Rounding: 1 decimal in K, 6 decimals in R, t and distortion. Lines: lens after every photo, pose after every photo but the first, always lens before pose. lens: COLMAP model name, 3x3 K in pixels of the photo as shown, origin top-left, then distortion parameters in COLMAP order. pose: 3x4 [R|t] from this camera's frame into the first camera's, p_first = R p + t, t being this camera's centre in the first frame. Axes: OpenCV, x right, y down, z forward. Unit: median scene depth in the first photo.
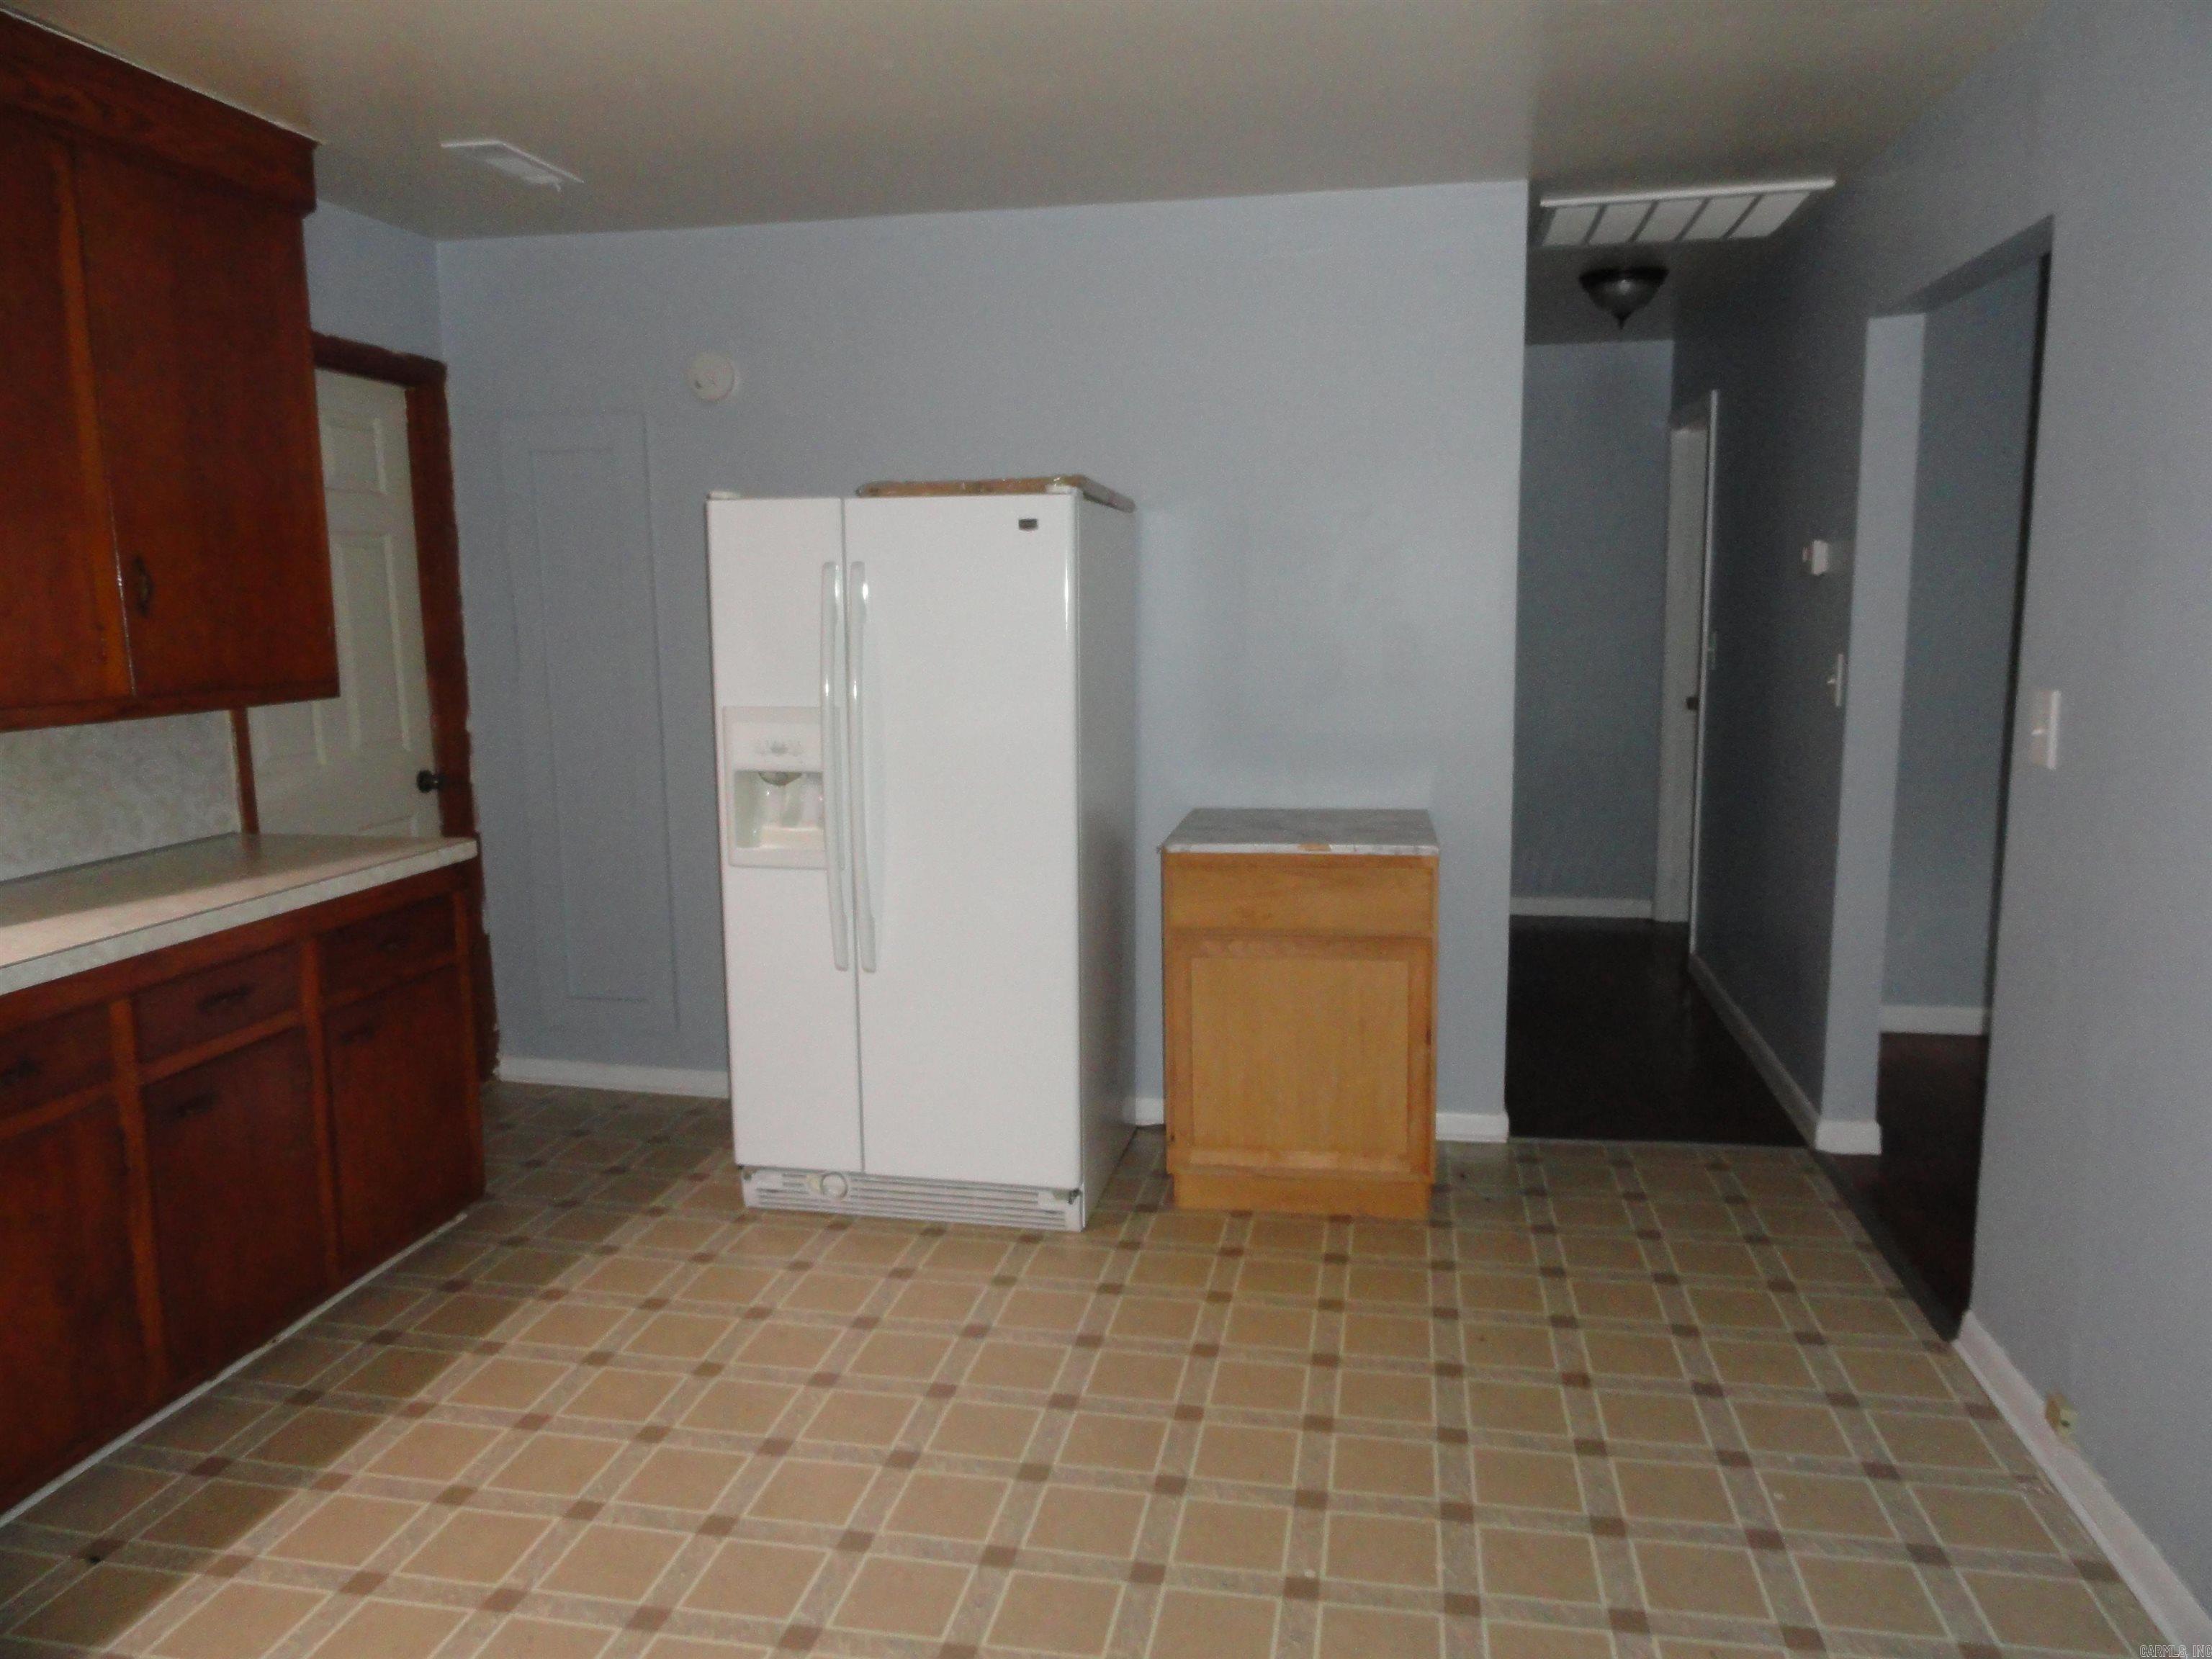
lens RADIAL K [[1540.5, 0, 1109.7], [0, 1540.5, 823.7], [0, 0, 1]] dist [-0.009176, 0.012054]
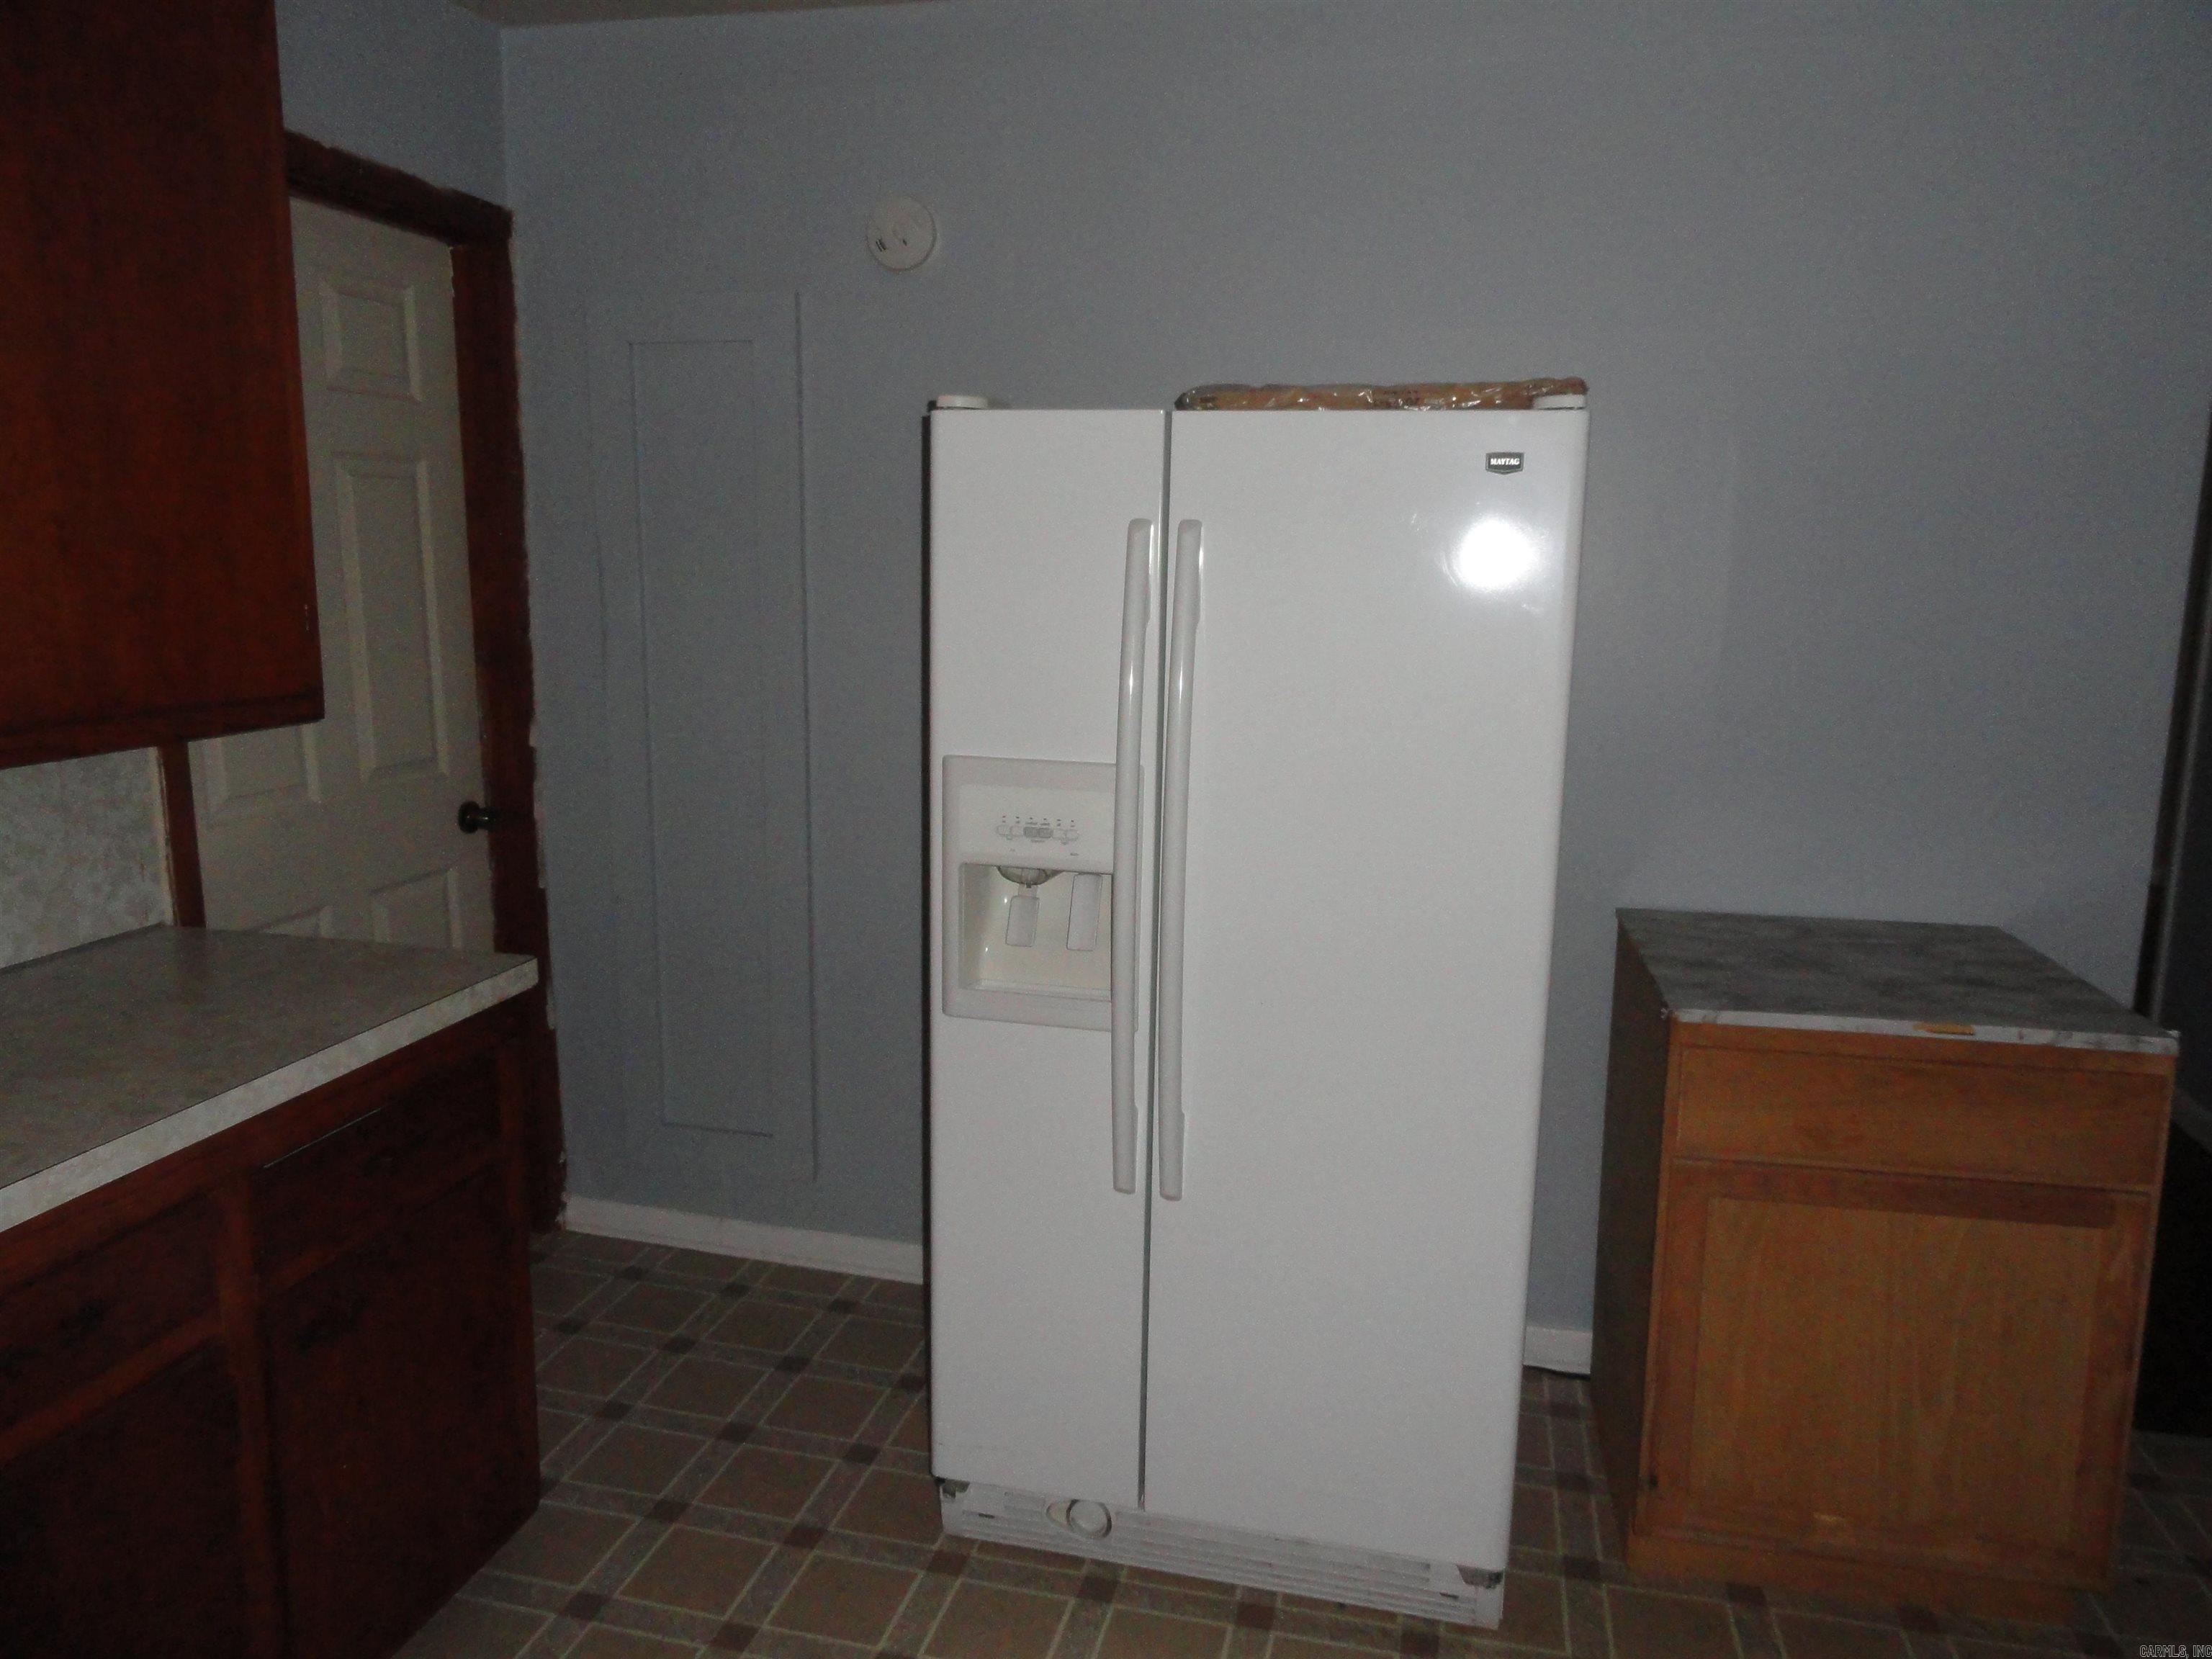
lens RADIAL K [[1540.5, 0, 1109.9], [0, 1540.5, 824.1], [0, 0, 1]] dist [-0.009176, 0.012054]
pose [[0.998719, 0.032855, -0.038487, -0.157260], [-0.031740, 0.999069, 0.029220, -0.066673], [0.039411, -0.027961, 0.998832, 0.385856]]
